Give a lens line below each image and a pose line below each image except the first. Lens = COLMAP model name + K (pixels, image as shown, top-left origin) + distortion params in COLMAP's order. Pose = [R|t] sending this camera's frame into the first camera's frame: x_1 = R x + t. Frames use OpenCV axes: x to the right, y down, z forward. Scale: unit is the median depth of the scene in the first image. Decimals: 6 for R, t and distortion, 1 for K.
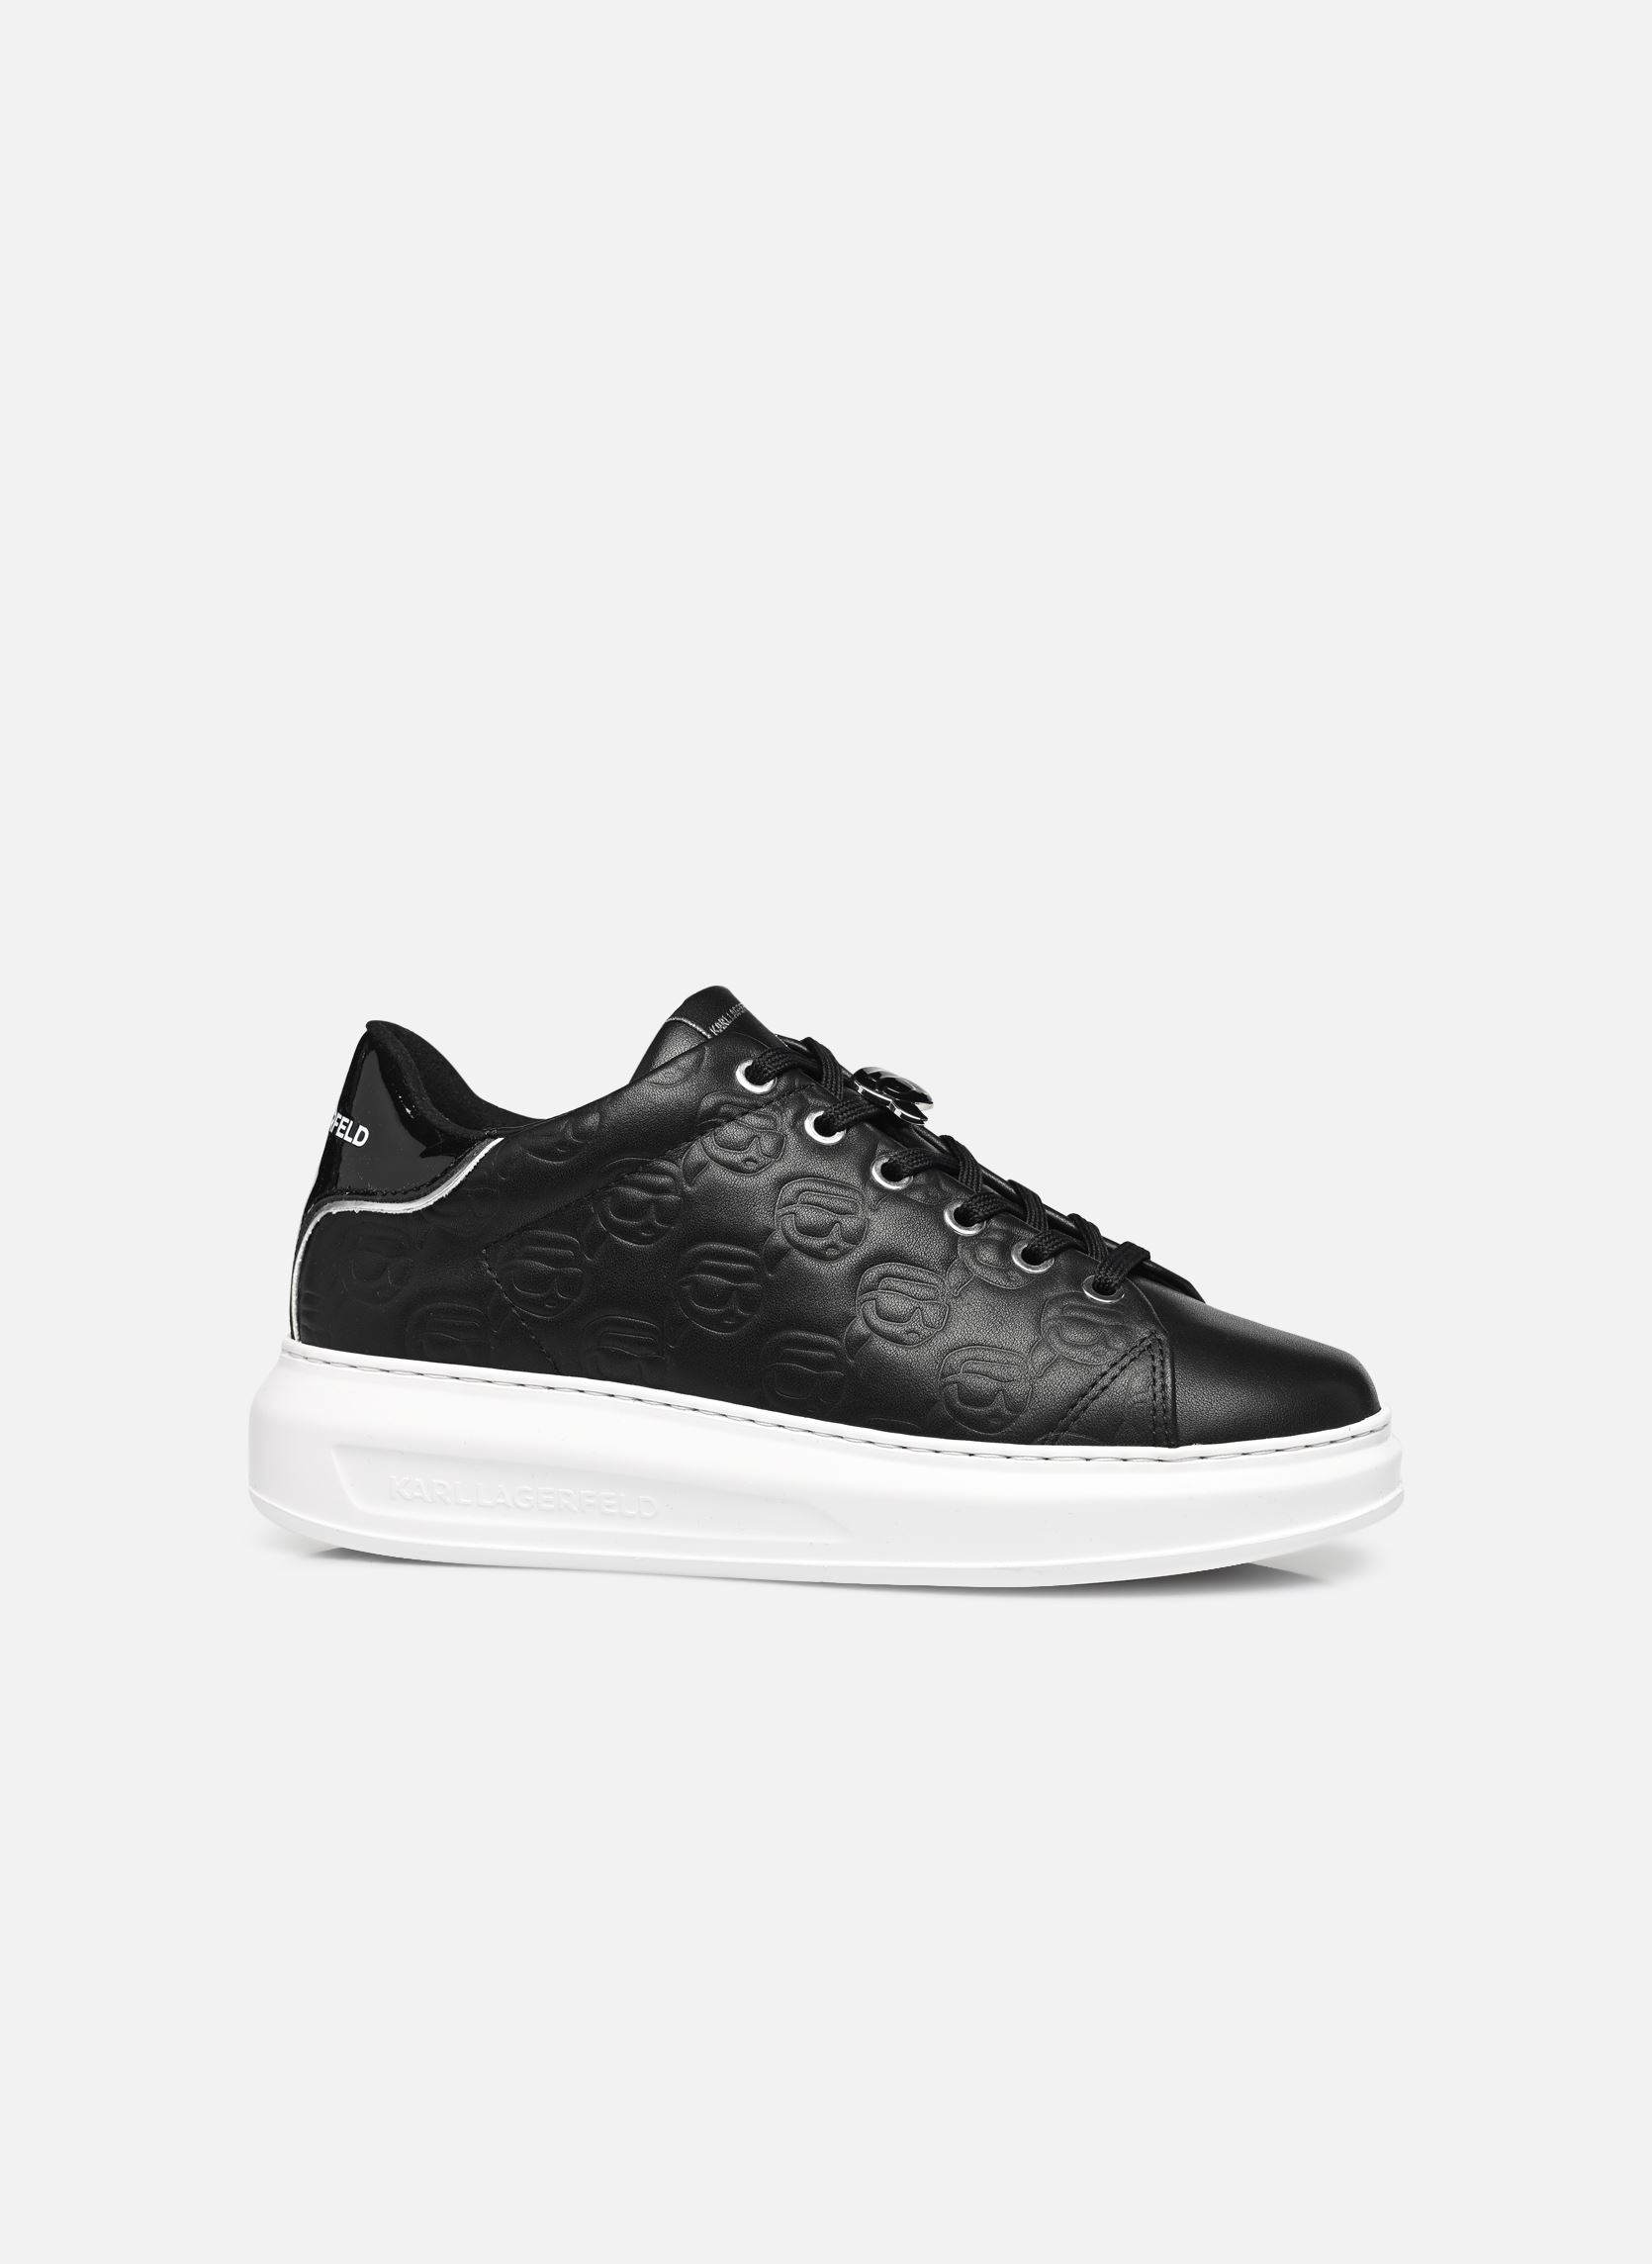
lens RADIAL K [[7252.0, 0, 825.5], [0, 7252.0, 1131.8], [0, 0, 1]] dist [0.014269, 0.000000]
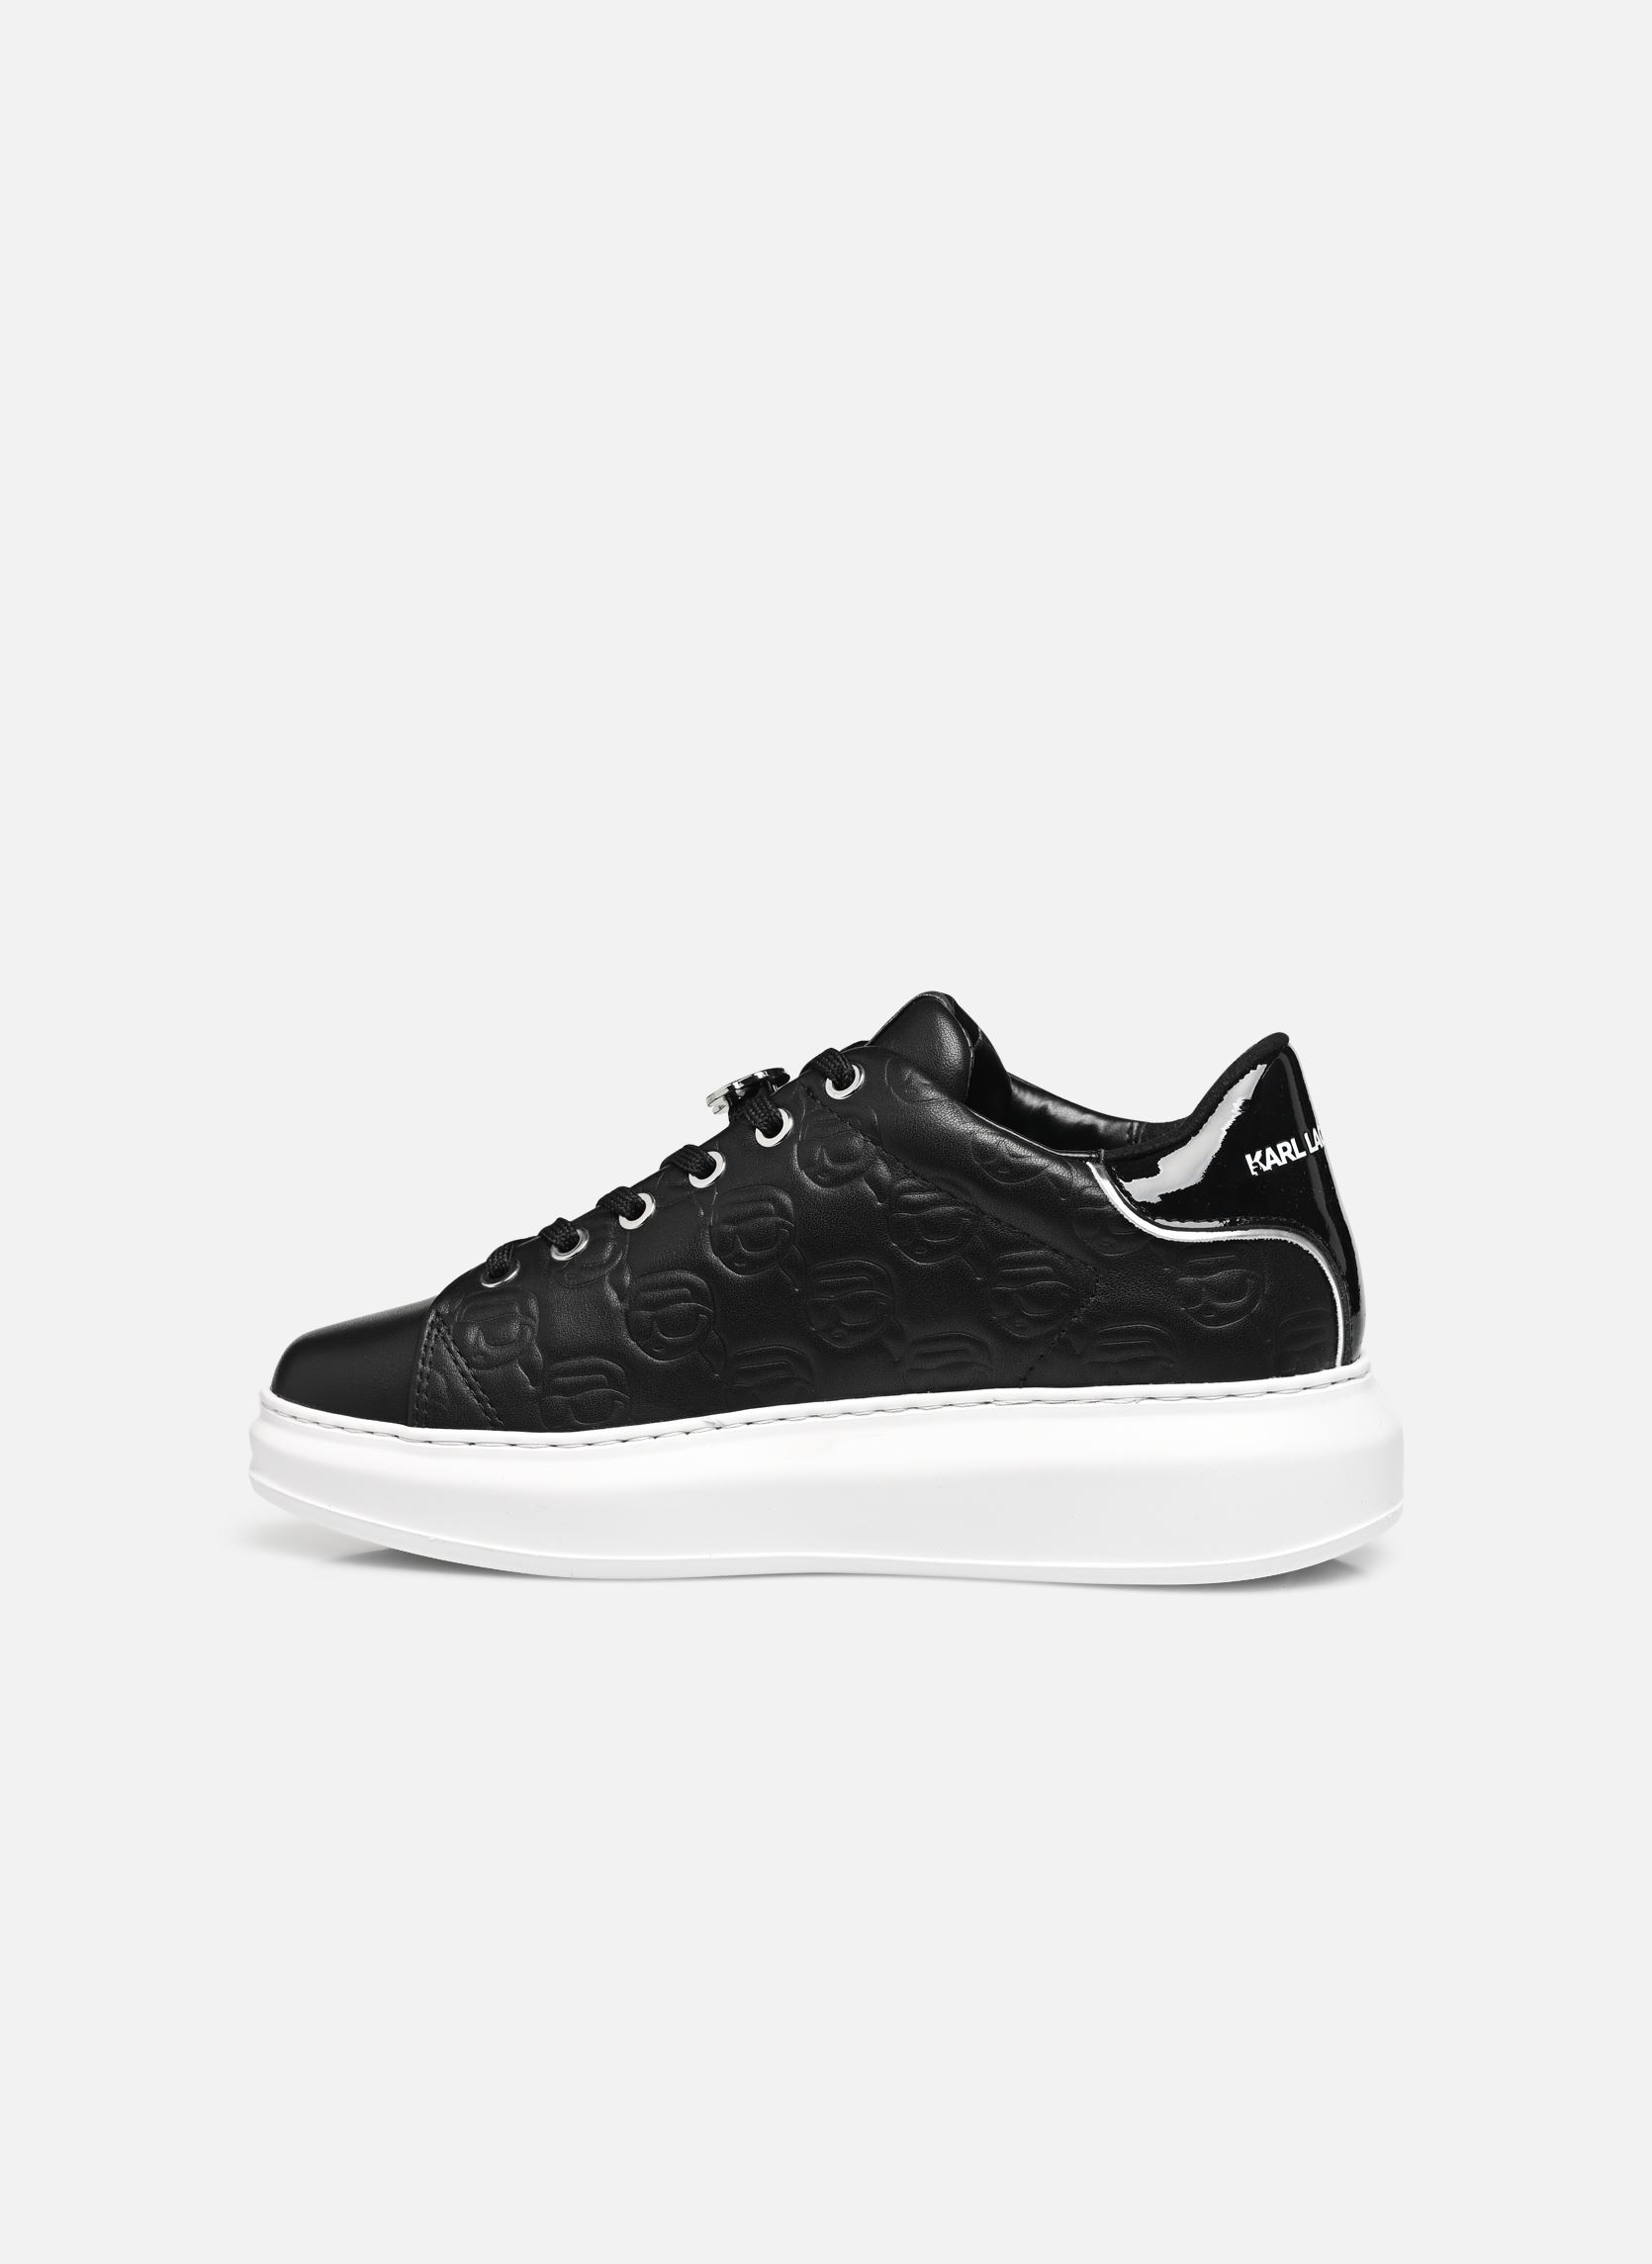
lens RADIAL K [[7252.0, 0, 825.7], [0, 7252.0, 1132.2], [0, 0, 1]] dist [0.014269, 0.000000]
pose [[-0.536502, 0.021141, 0.843634, -0.838164], [-0.074470, 0.994600, -0.072282, 0.073288], [-0.840607, -0.101605, -0.532031, 1.544447]]
